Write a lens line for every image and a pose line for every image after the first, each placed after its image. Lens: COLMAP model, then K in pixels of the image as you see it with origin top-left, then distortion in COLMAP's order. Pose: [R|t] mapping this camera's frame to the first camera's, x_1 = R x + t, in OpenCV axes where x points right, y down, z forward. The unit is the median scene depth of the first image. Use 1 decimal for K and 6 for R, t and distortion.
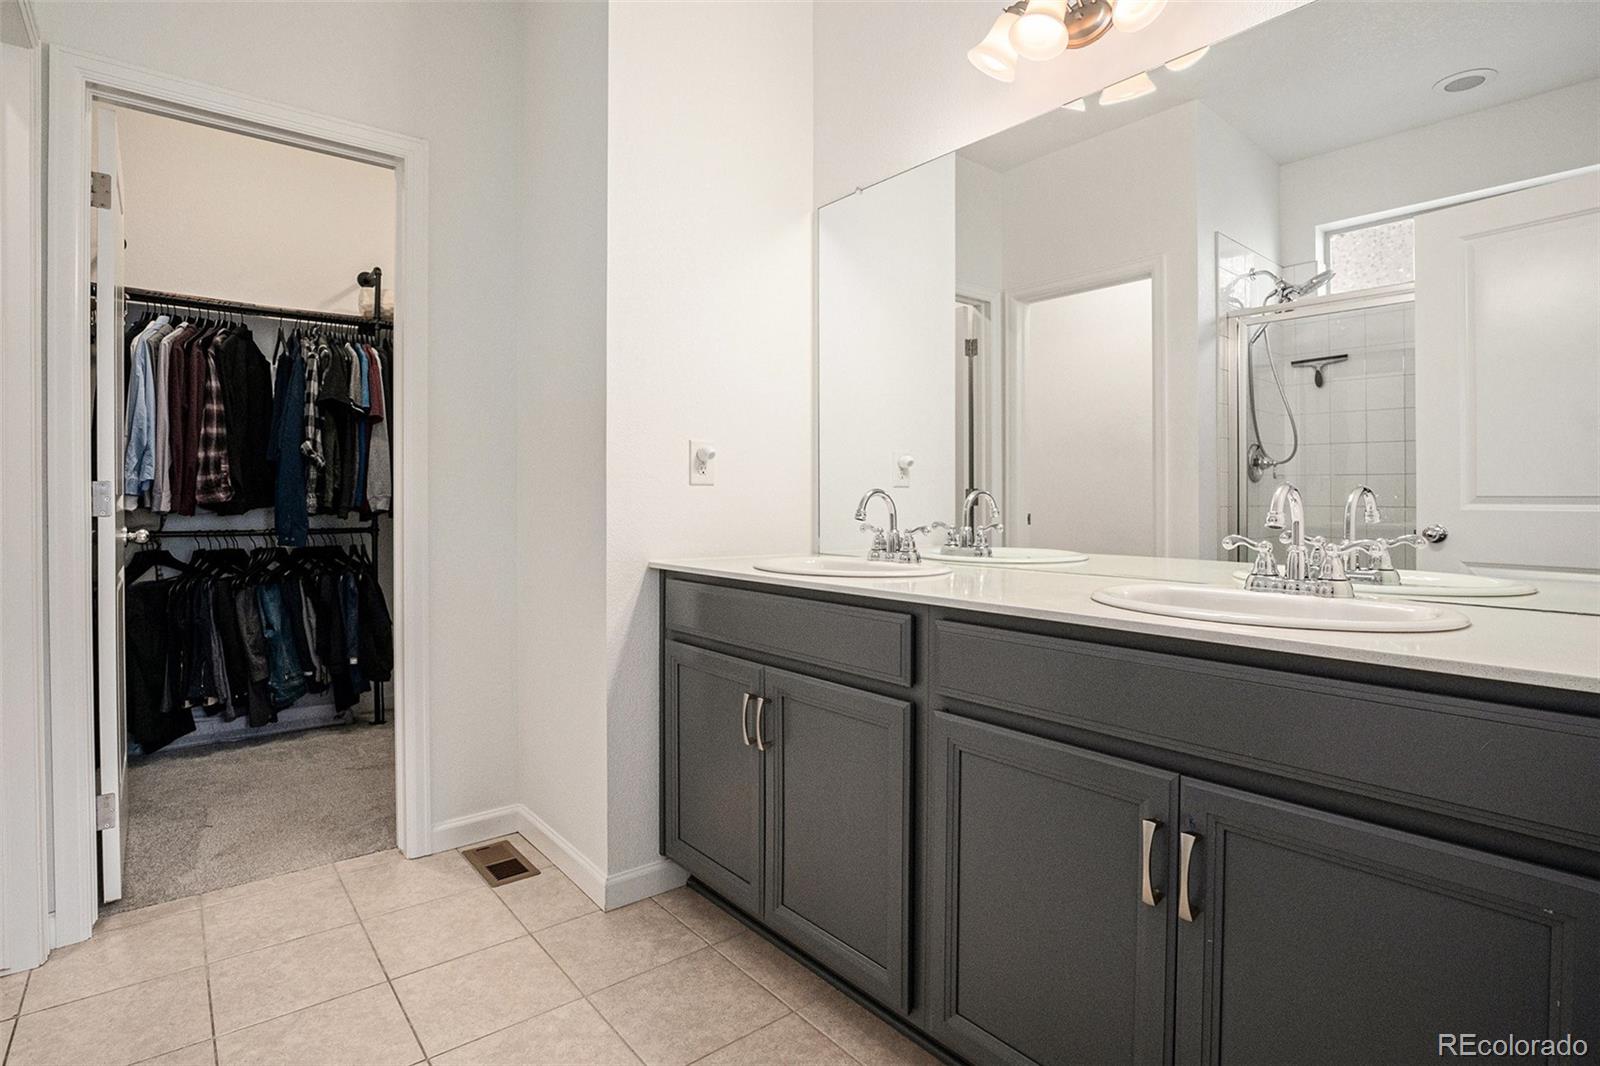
lens RADIAL K [[788.8, 0, 808.7], [0, 788.8, 508.0], [0, 0, 1]] dist [-0.017988, -0.000055]
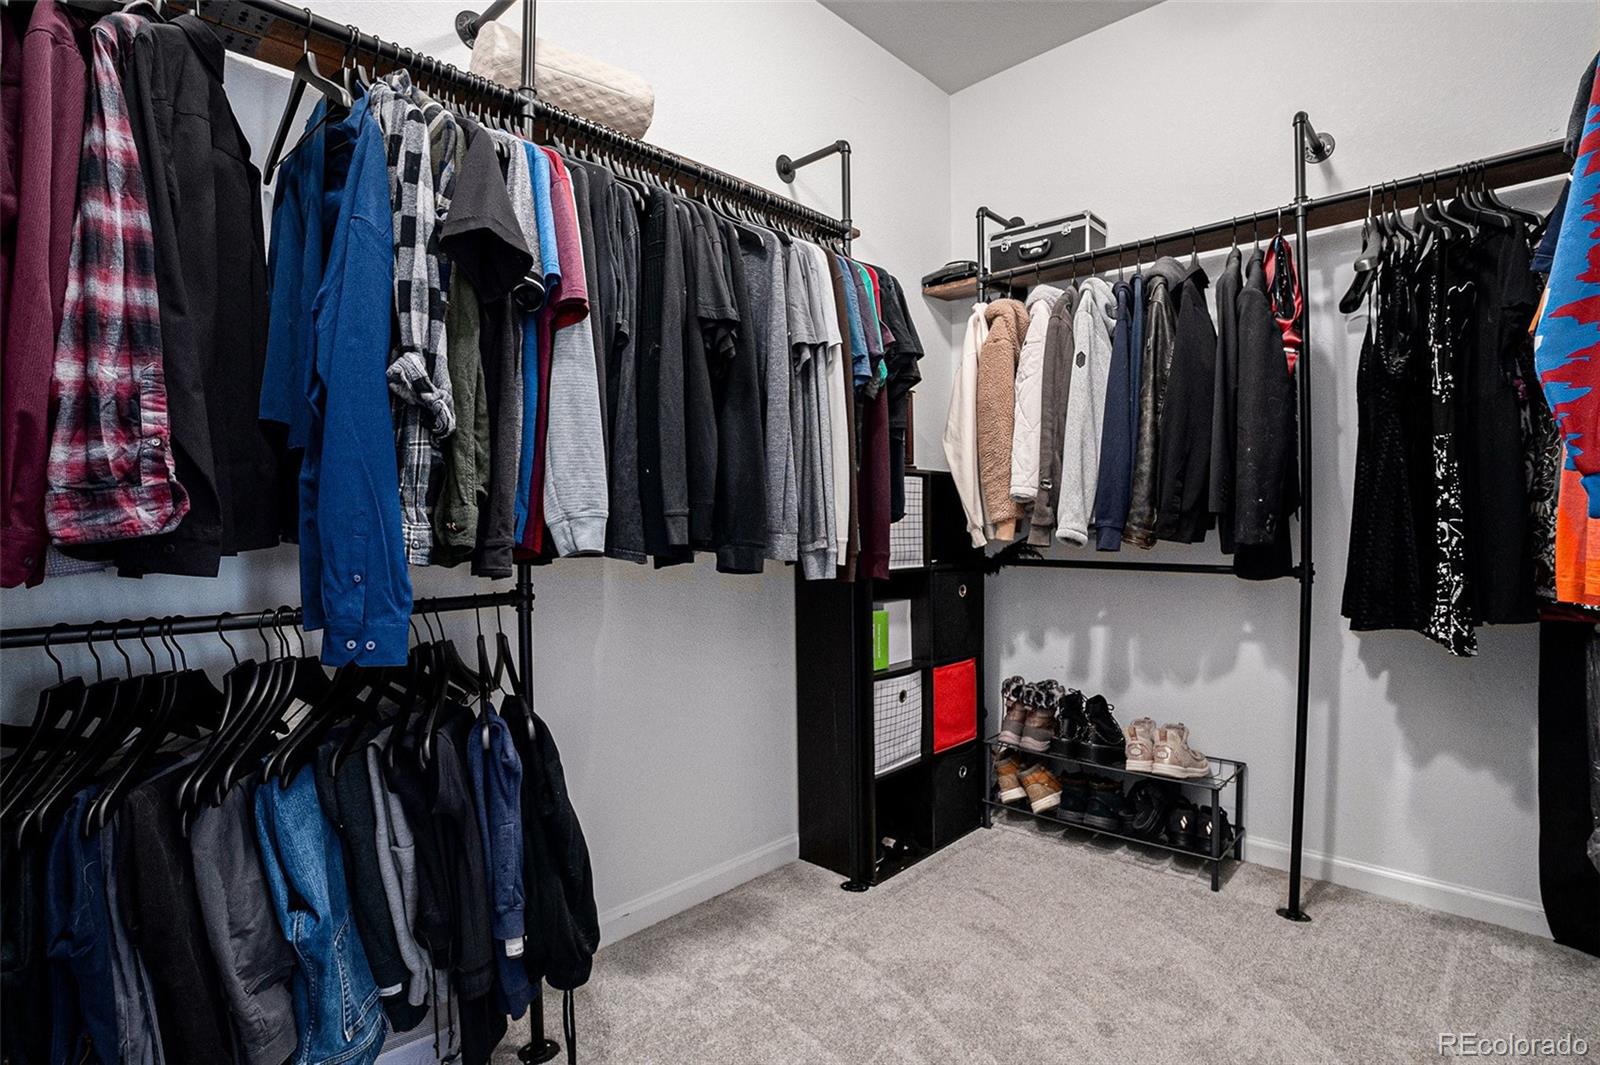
lens RADIAL K [[749.5, 0, 800.0], [0, 749.5, 532.5], [0, 0, 1]] dist [-0.023036, 0.000801]
pose [[0.991512, -0.011598, 0.129499, -0.514502], [0.011705, 0.999931, -0.000064, -0.005761], [-0.129489, 0.001579, 0.991580, 0.656544]]
